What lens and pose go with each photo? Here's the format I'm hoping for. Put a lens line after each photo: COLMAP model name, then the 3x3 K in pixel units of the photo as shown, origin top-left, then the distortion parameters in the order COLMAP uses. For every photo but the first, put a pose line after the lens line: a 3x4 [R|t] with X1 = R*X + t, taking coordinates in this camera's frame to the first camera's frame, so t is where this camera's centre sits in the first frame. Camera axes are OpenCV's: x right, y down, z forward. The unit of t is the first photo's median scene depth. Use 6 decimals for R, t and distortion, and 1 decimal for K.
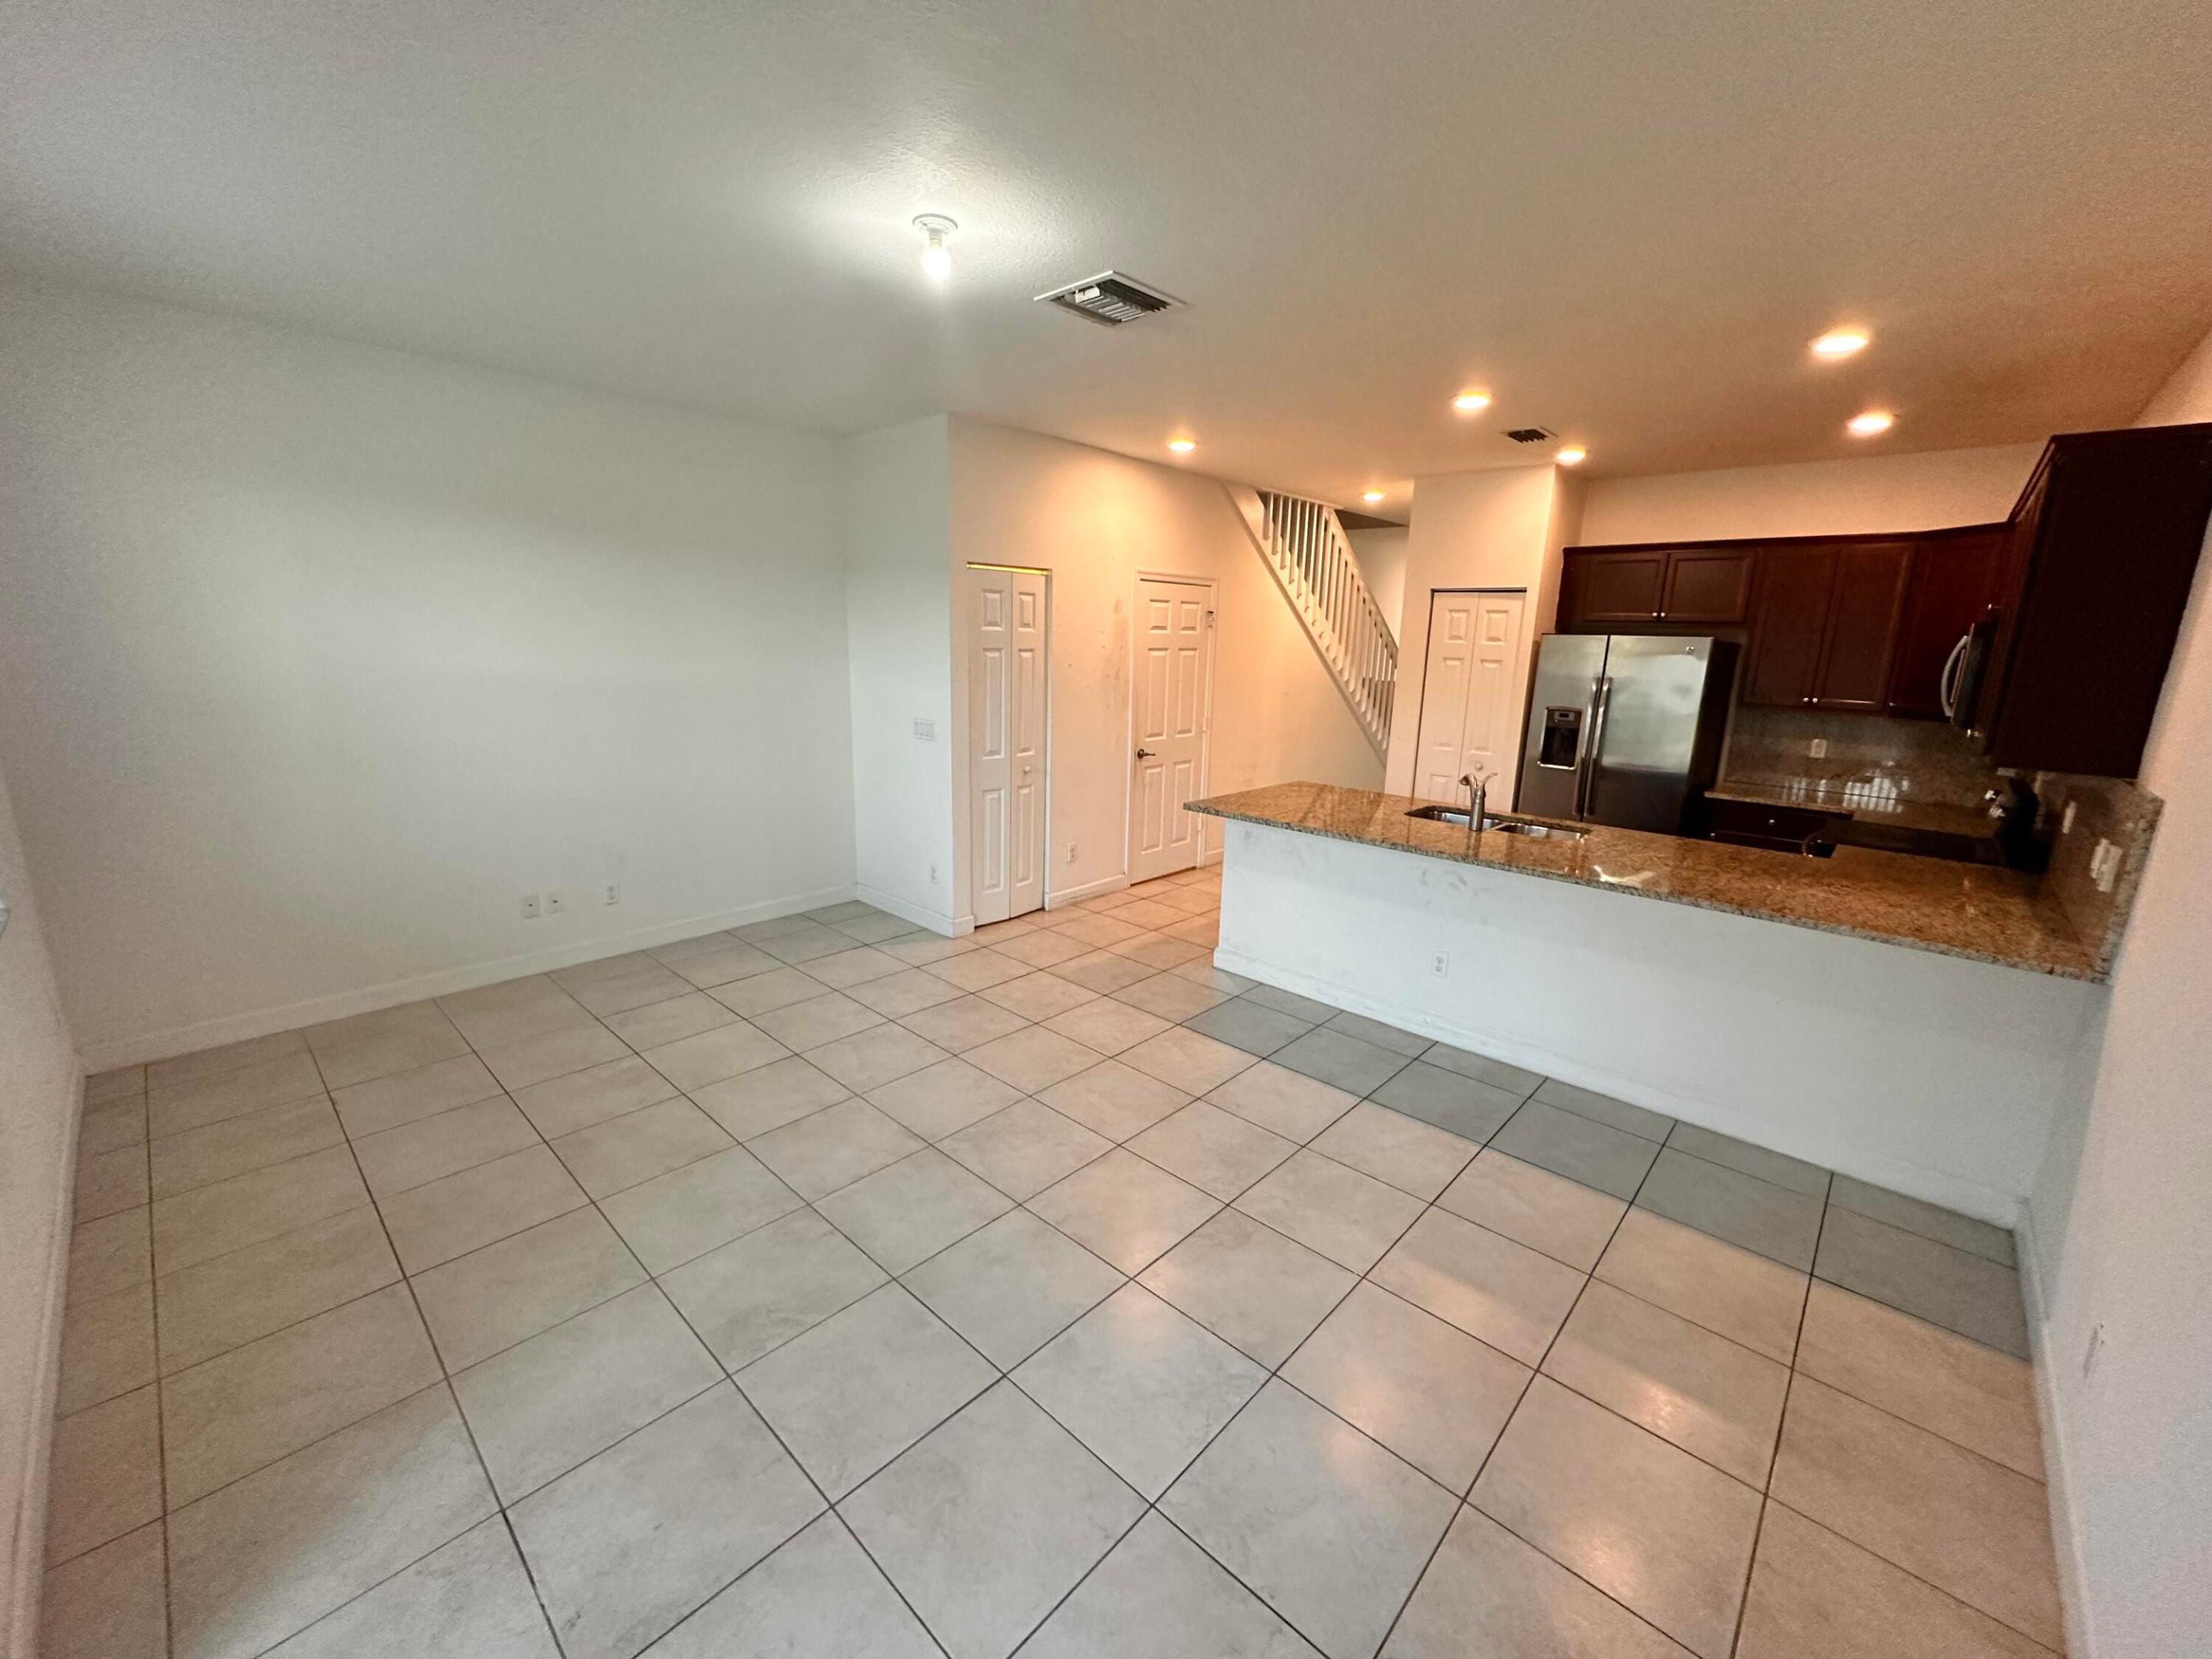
lens RADIAL K [[884.7, 0, 1101.9], [0, 884.7, 823.1], [0, 0, 1]] dist [-0.004200, 0.000995]
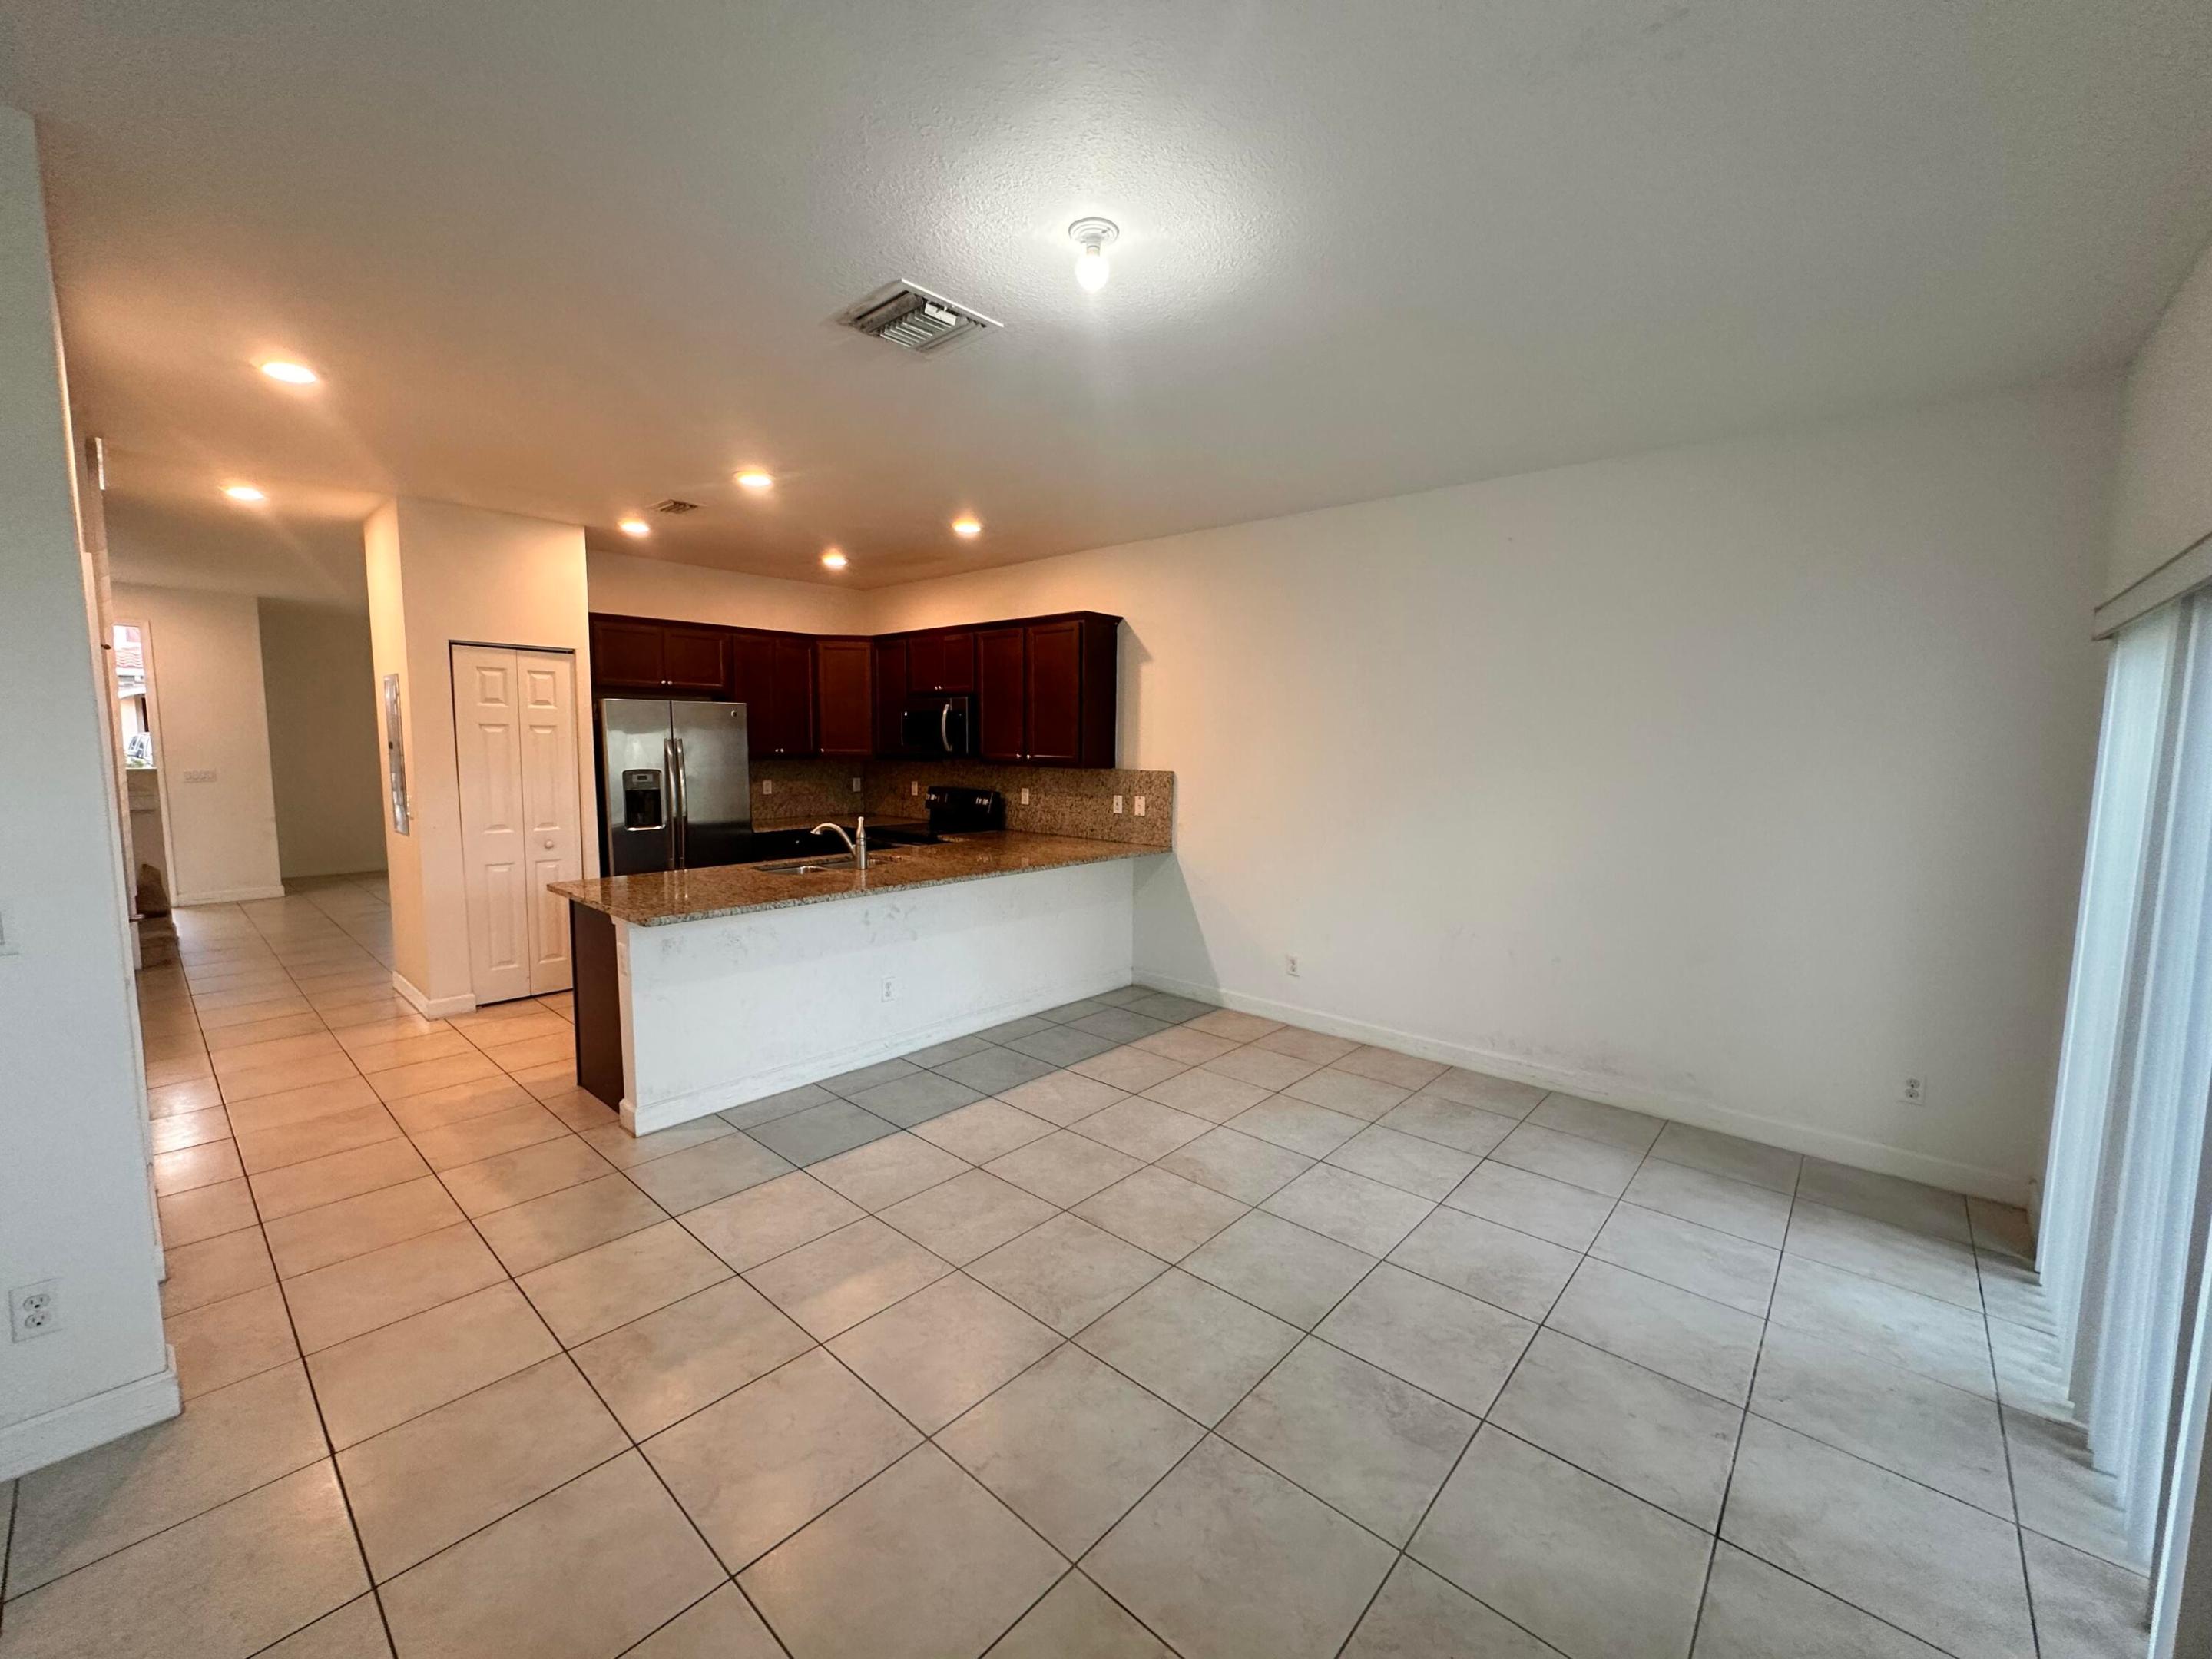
lens RADIAL K [[884.7, 0, 1105.1], [0, 884.7, 825.4], [0, 0, 1]] dist [-0.004200, 0.000995]
pose [[-0.019782, -0.124960, 0.991965, -0.773735], [0.199352, 0.971743, 0.126388, -0.140766], [-0.979728, 0.200250, 0.005688, 0.748877]]
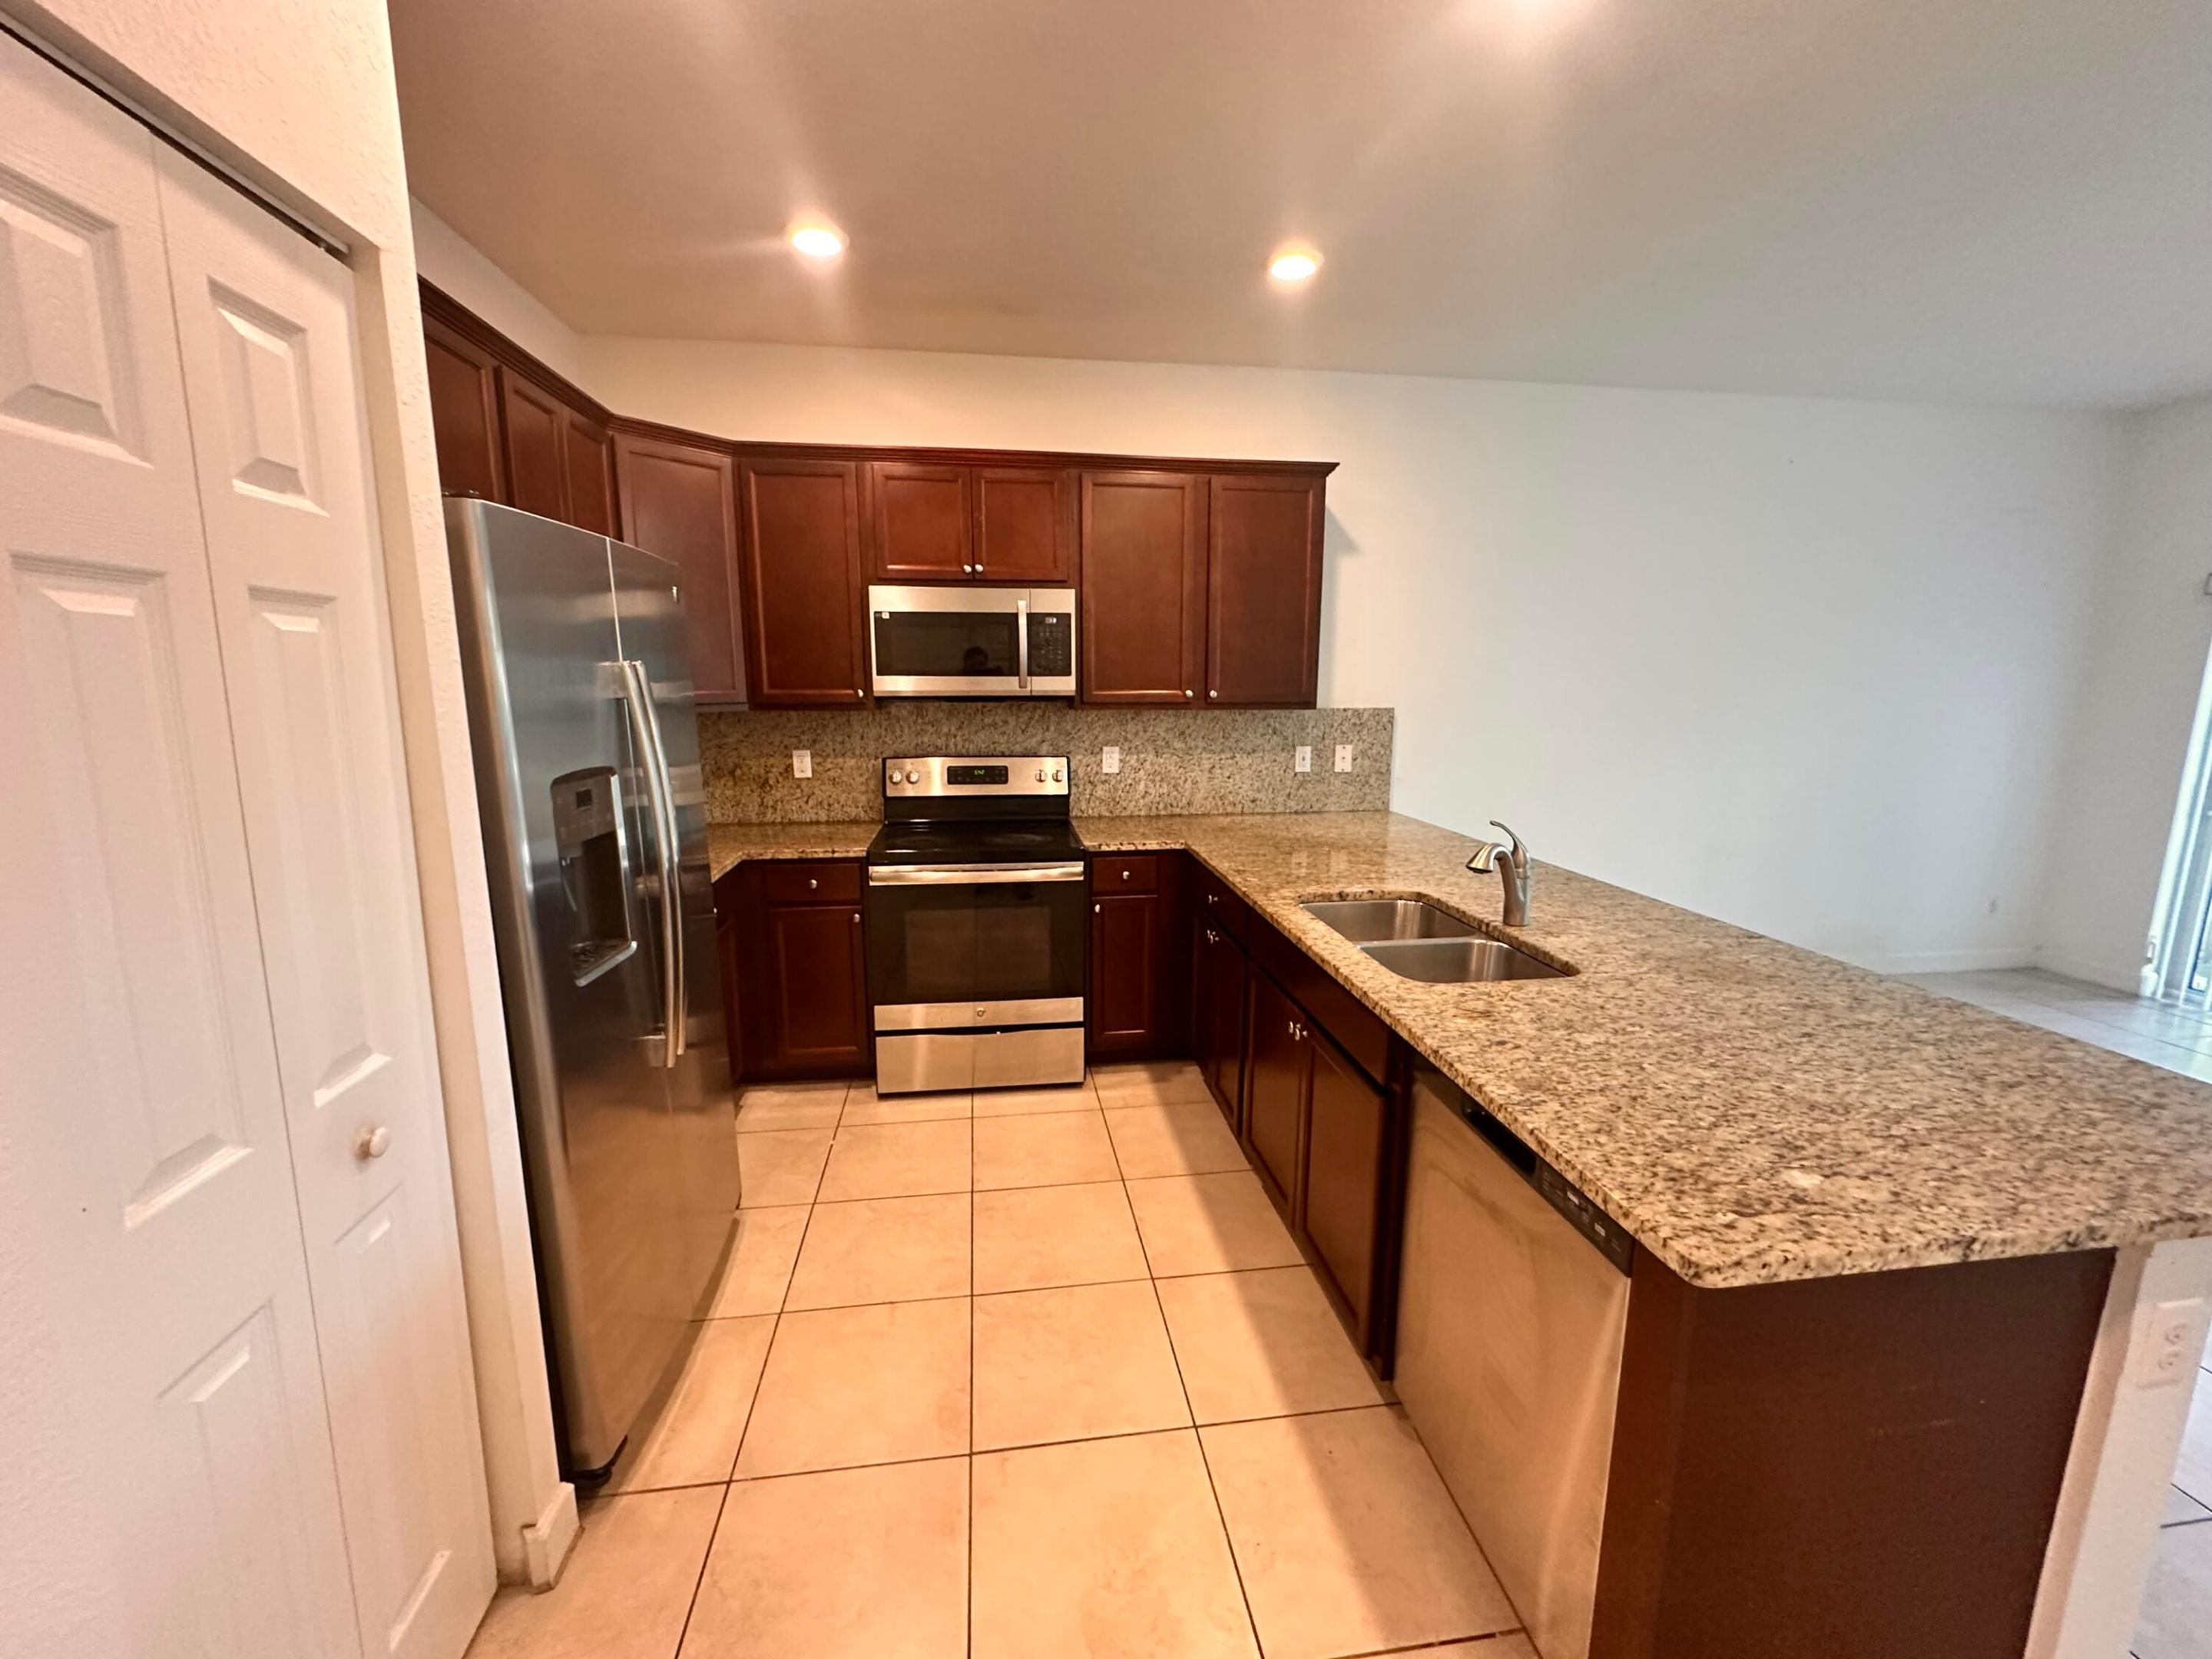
lens RADIAL K [[884.7, 0, 1106.1], [0, 884.7, 829.7], [0, 0, 1]] dist [-0.004200, 0.000995]
pose [[-0.777265, -0.135635, 0.614380, 0.318351], [0.110245, 0.932020, 0.345232, -0.301190], [-0.619440, 0.336069, -0.709473, 1.707439]]
